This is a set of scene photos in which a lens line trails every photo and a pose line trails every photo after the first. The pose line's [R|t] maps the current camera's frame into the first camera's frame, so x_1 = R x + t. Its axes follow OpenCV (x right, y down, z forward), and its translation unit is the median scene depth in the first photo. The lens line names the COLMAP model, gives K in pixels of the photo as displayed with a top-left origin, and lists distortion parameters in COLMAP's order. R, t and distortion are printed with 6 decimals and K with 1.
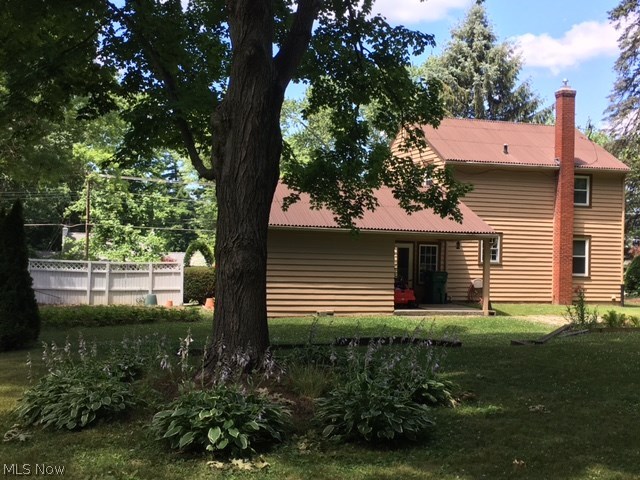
lens RADIAL K [[737.5, 0, 320.4], [0, 737.5, 240.4], [0, 0, 1]] dist [0.030329, 0.000000]
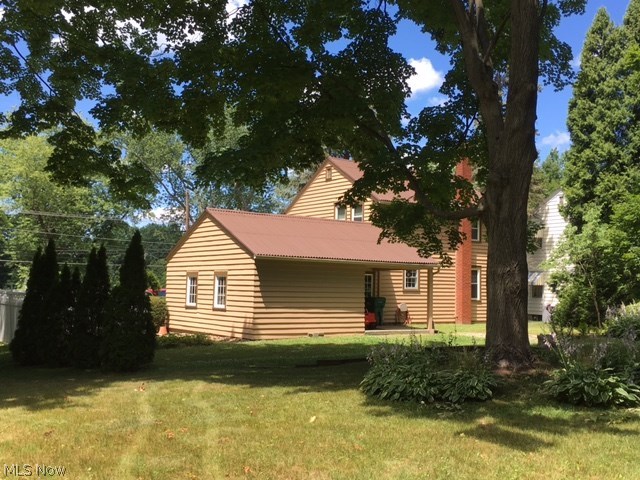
lens RADIAL K [[737.5, 0, 319.1], [0, 737.5, 239.8], [0, 0, 1]] dist [0.030329, 0.000000]
pose [[0.951069, 0.011562, 0.308762, -0.268357], [0.002325, 0.999003, -0.044573, 0.003651], [-0.308970, 0.043110, 0.950094, -0.059342]]
